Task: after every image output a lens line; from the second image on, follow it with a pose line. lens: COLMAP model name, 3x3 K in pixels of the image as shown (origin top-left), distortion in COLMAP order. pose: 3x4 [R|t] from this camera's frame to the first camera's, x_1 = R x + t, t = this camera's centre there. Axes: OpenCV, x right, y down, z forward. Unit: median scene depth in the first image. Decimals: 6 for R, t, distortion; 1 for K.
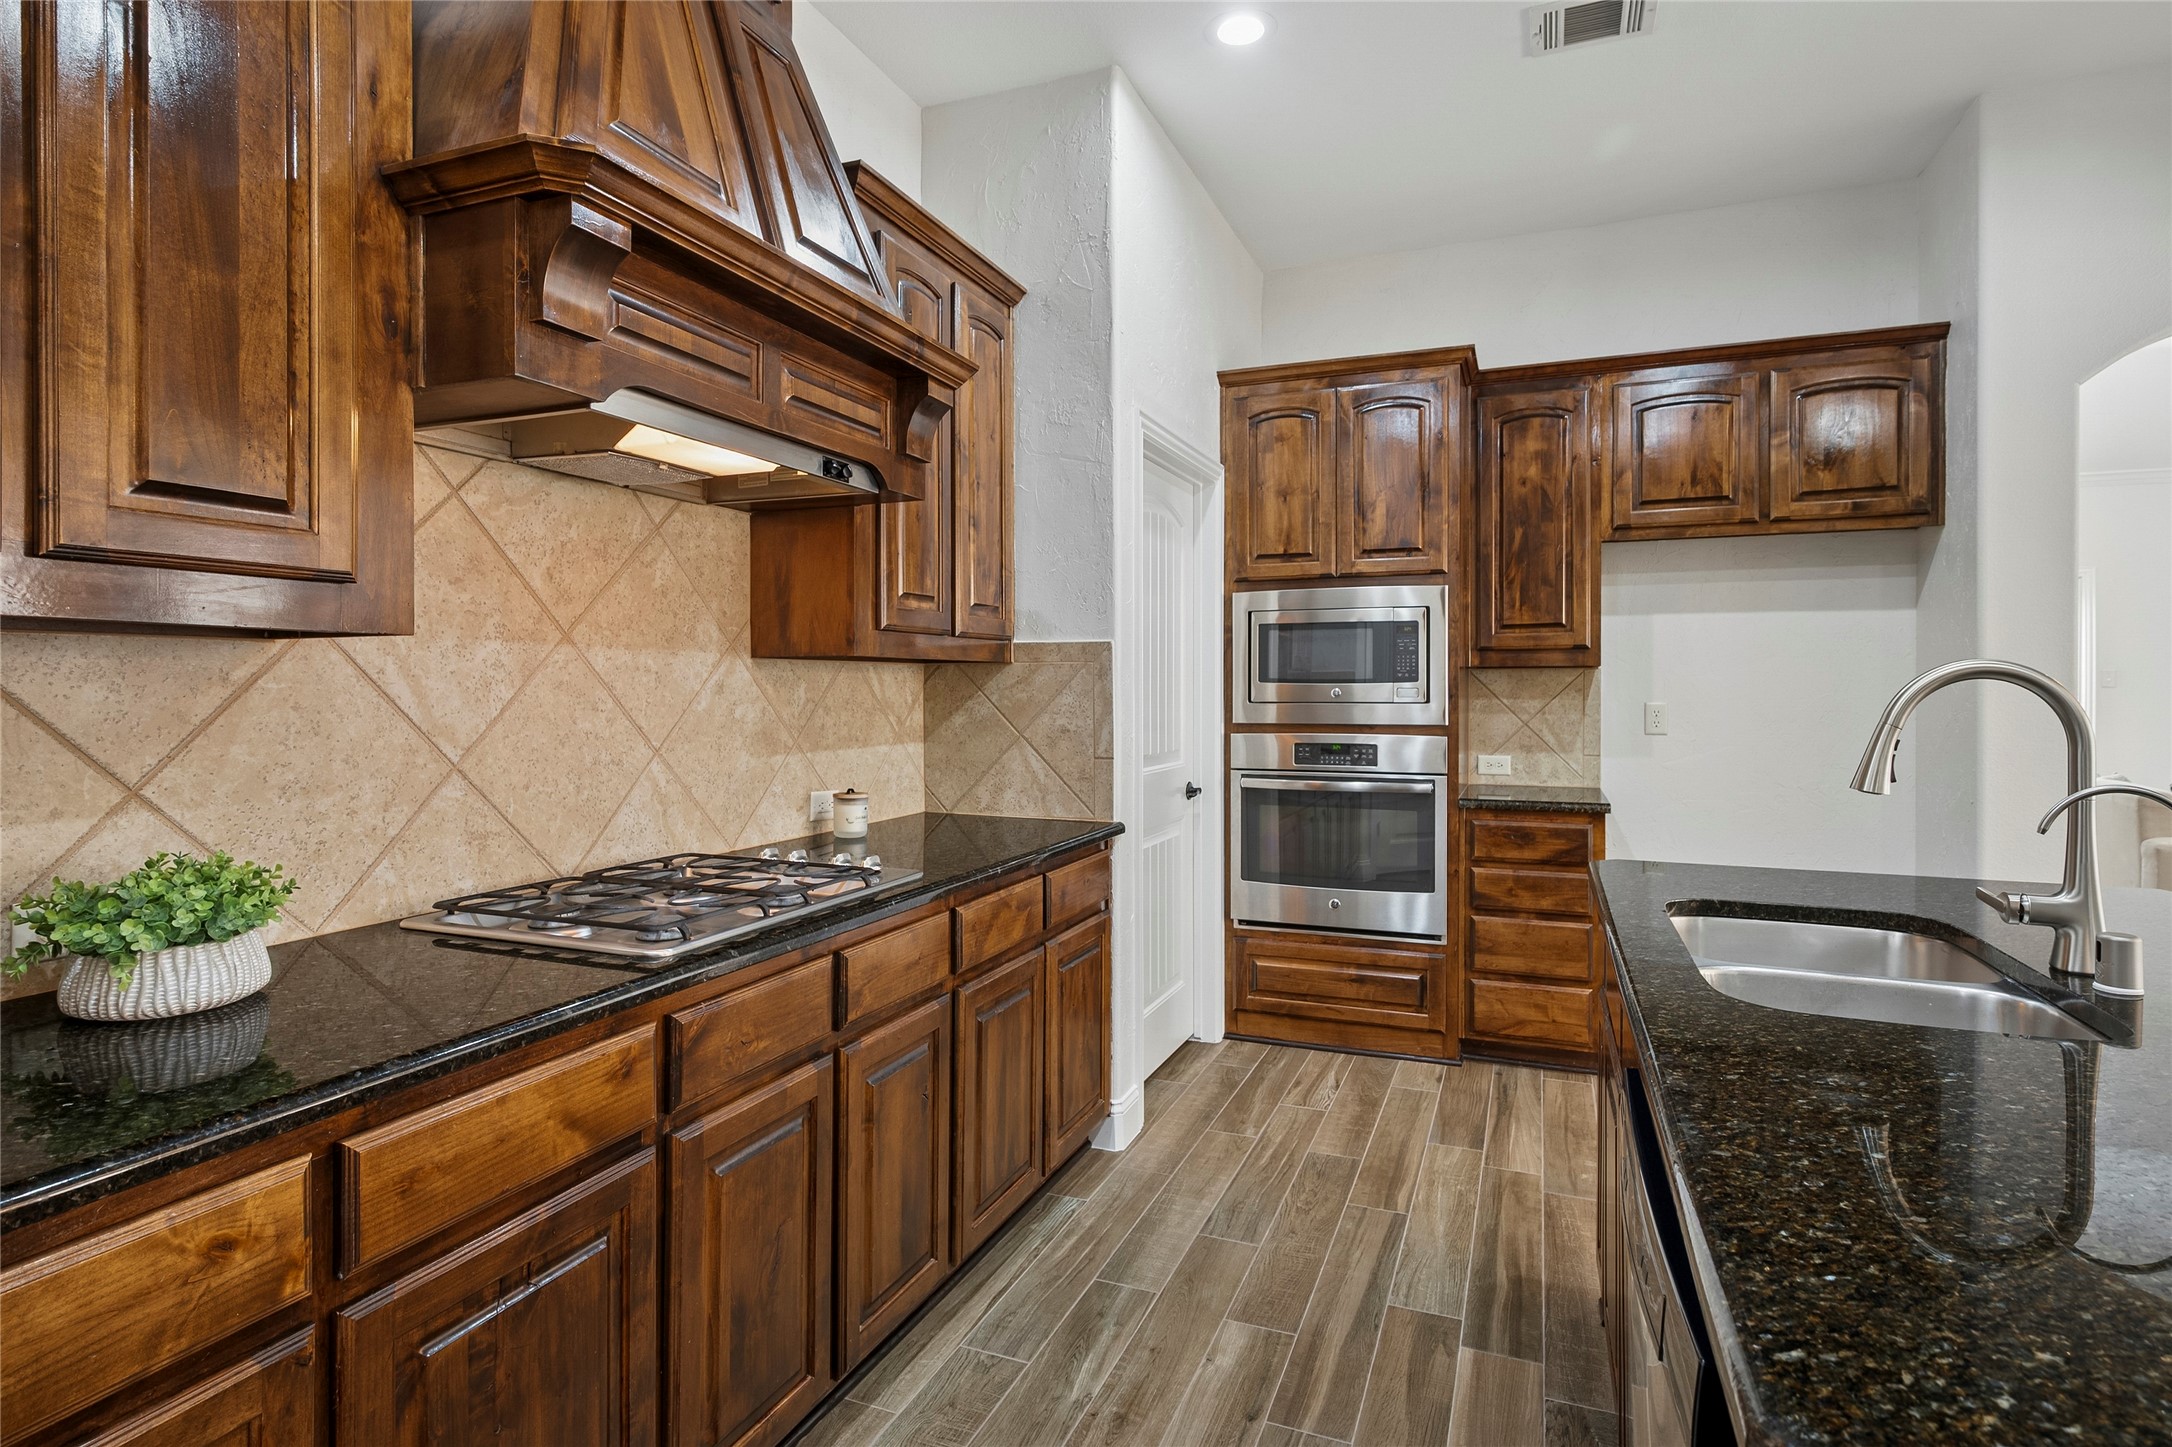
lens RADIAL K [[1117.3, 0, 1078.5], [0, 1117.3, 694.7], [0, 0, 1]] dist [0.002283, 0.000961]
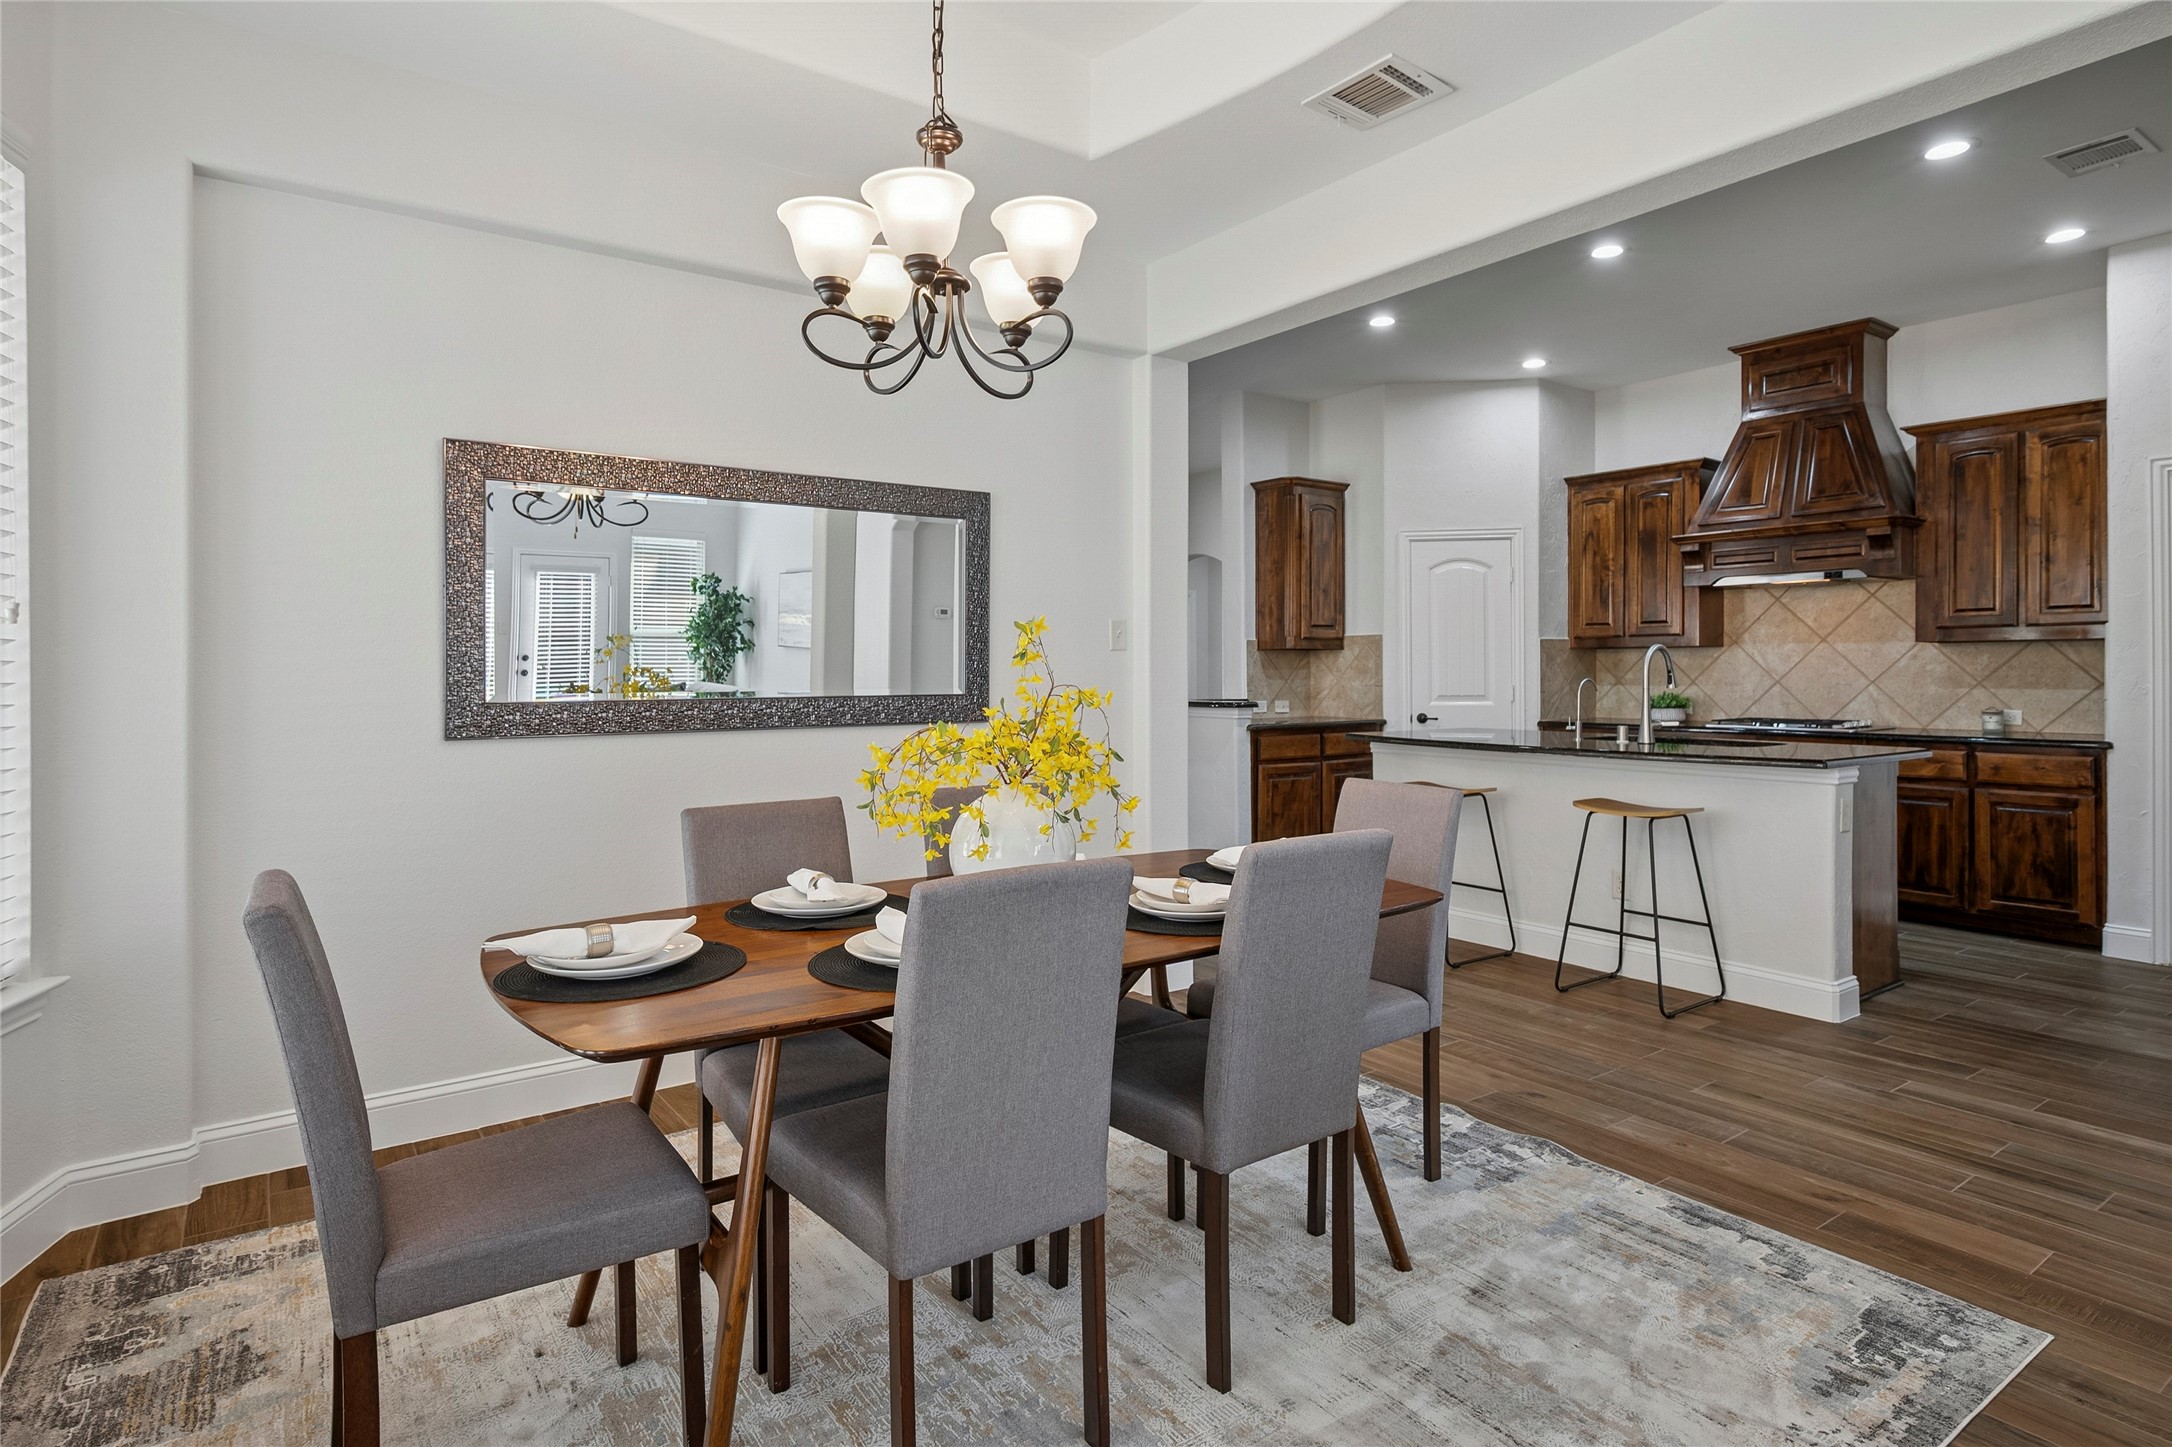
lens RADIAL K [[1150.7, 0, 1087.6], [0, 1150.7, 673.7], [0, 0, 1]] dist [0.002197, 0.001033]
pose [[-0.526667, 0.002203, -0.850069, 2.266983], [-0.004433, 0.999976, 0.005338, 0.020637], [0.850060, 0.006580, -0.526644, 0.693391]]
